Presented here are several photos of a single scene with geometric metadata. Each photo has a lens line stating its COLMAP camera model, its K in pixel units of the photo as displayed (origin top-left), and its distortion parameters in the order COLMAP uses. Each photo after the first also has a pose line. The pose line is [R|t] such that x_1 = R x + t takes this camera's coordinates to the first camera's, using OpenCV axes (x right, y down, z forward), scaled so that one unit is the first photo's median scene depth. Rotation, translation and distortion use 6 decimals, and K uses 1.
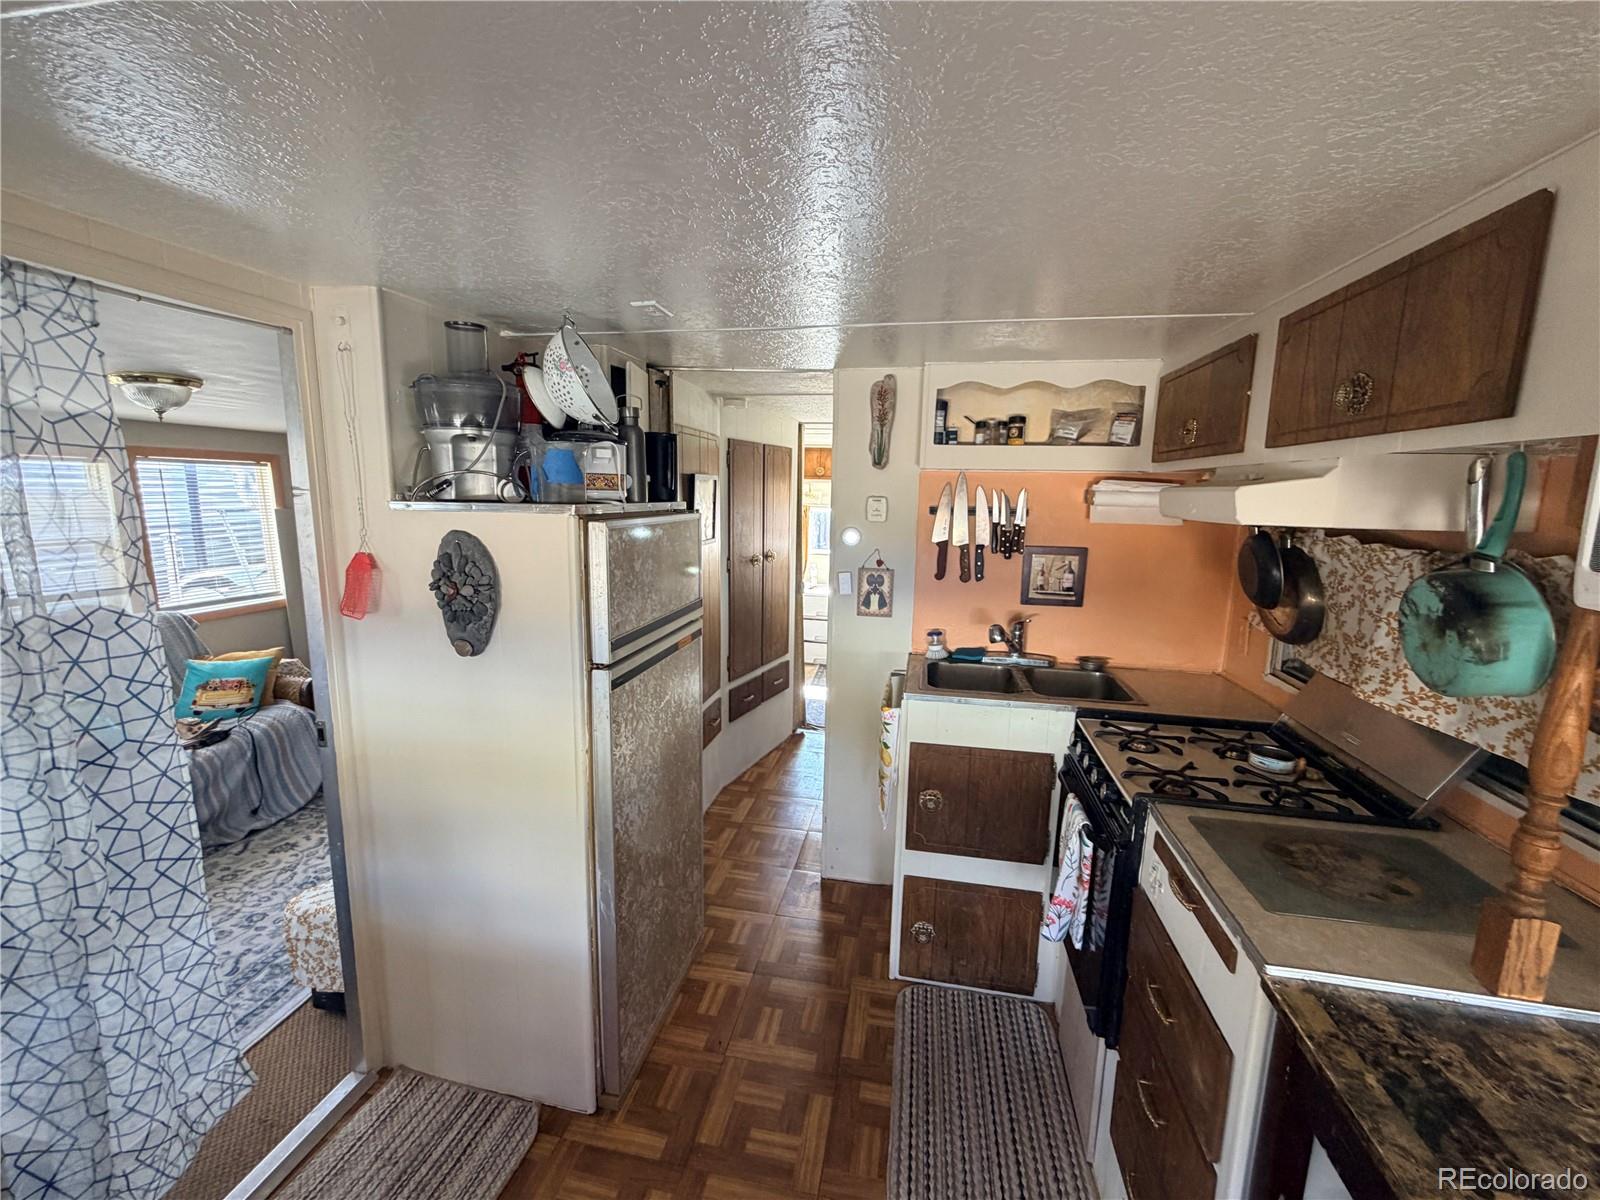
lens RADIAL K [[664.3, 0, 801.0], [0, 664.3, 598.9], [0, 0, 1]] dist [-0.000827, 0.000338]
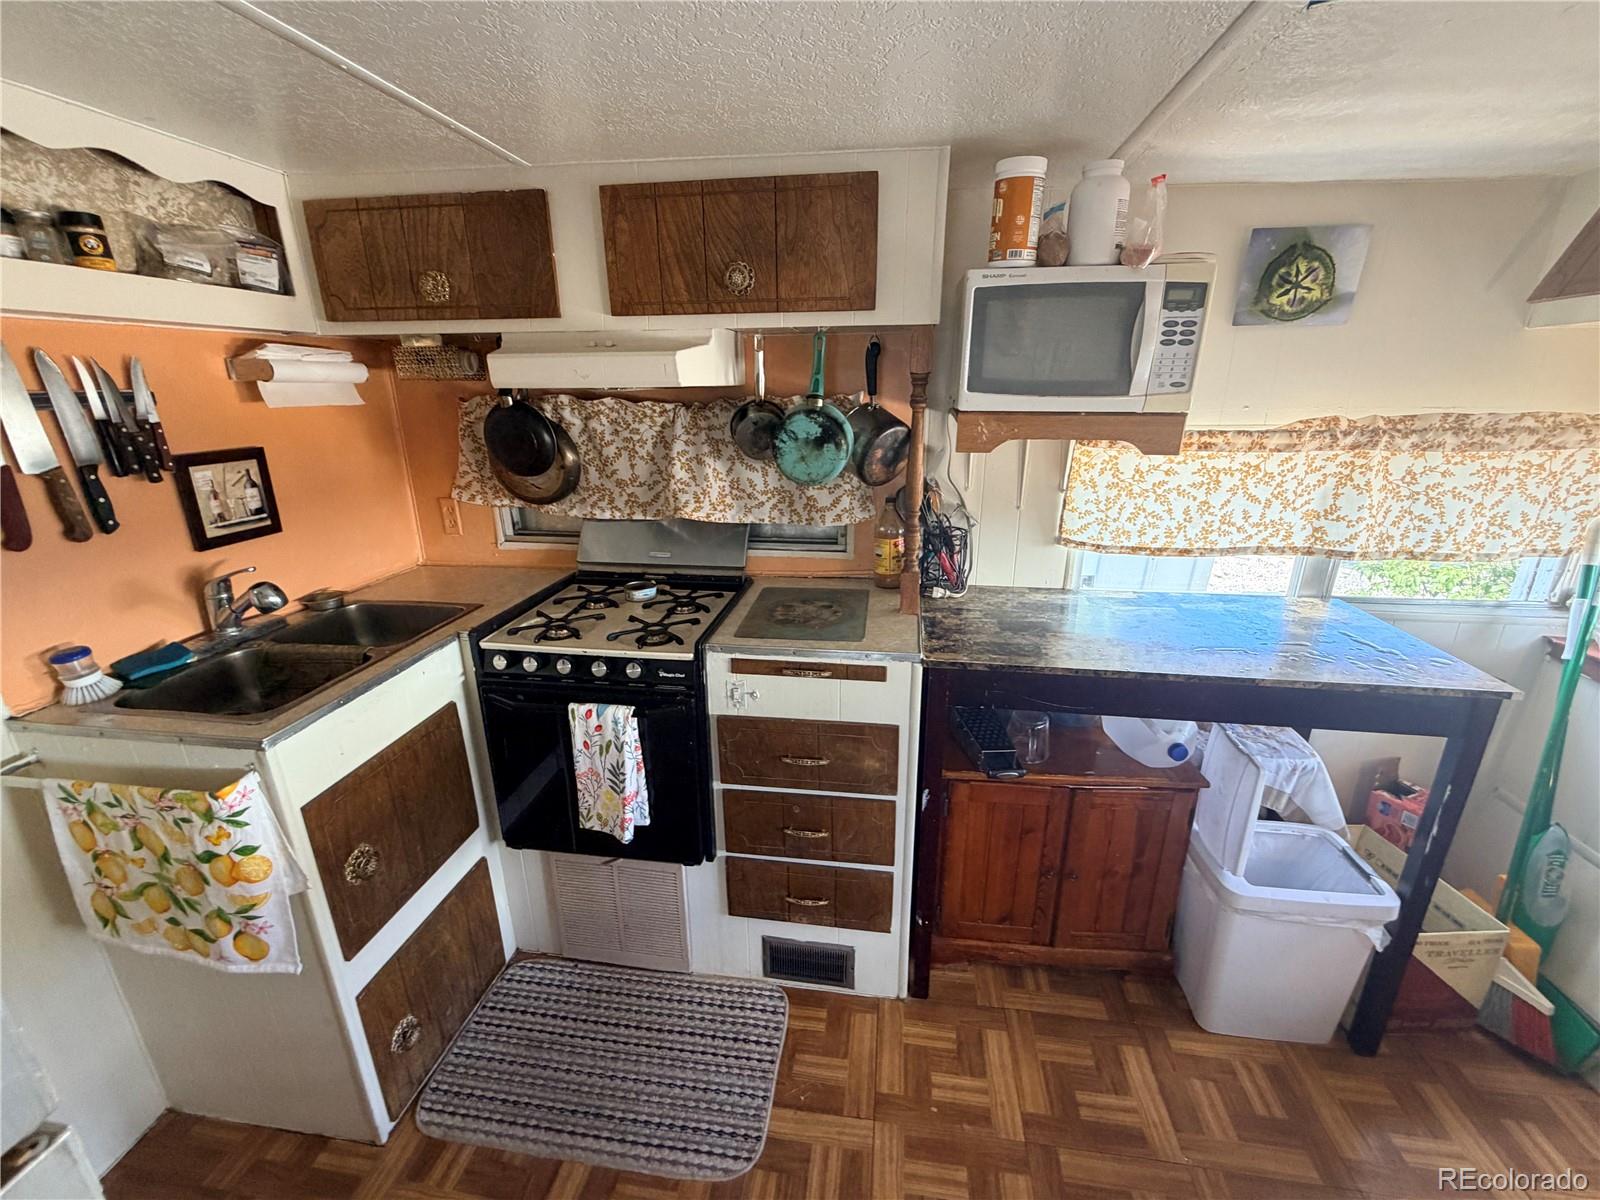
lens RADIAL K [[664.3, 0, 801.0], [0, 664.3, 598.9], [0, 0, 1]] dist [-0.000827, 0.000338]
pose [[-0.041598, -0.329876, 0.943107, -0.408703], [0.168038, 0.928169, 0.332063, -0.088772], [-0.984902, 0.172291, 0.016822, 0.635097]]
